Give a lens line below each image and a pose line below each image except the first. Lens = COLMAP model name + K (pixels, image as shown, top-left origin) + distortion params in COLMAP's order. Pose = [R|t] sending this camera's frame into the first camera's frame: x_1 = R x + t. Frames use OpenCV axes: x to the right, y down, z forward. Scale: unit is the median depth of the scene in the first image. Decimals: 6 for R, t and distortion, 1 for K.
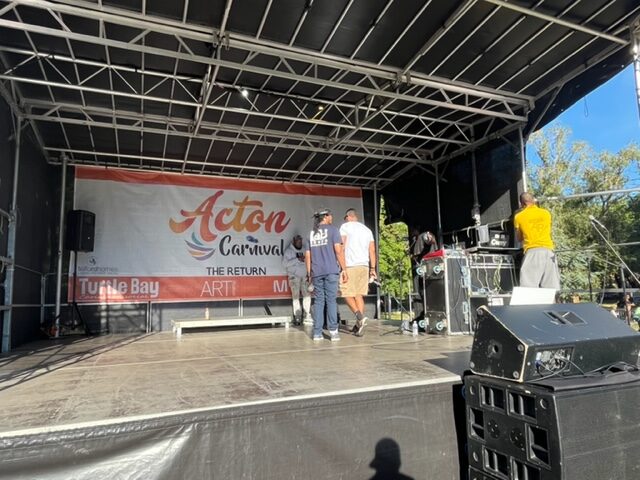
lens RADIAL K [[434.2, 0, 320.0], [0, 434.2, 240.0], [0, 0, 1]] dist [0.002660, 0.000821]
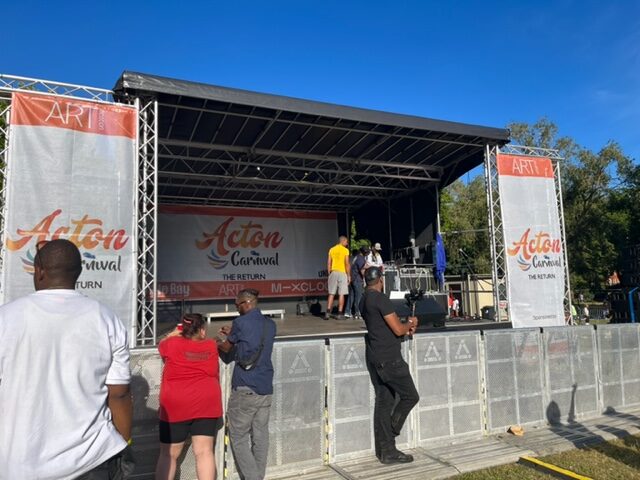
lens RADIAL K [[485.9, 0, 320.0], [0, 485.9, 240.0], [0, 0, 1]] dist [0.012554, 0.001961]
pose [[0.999428, -0.000750, 0.033815, -0.005425], [0.000165, 0.999850, 0.017296, -0.073560], [-0.033823, -0.017280, 0.999278, -0.548942]]
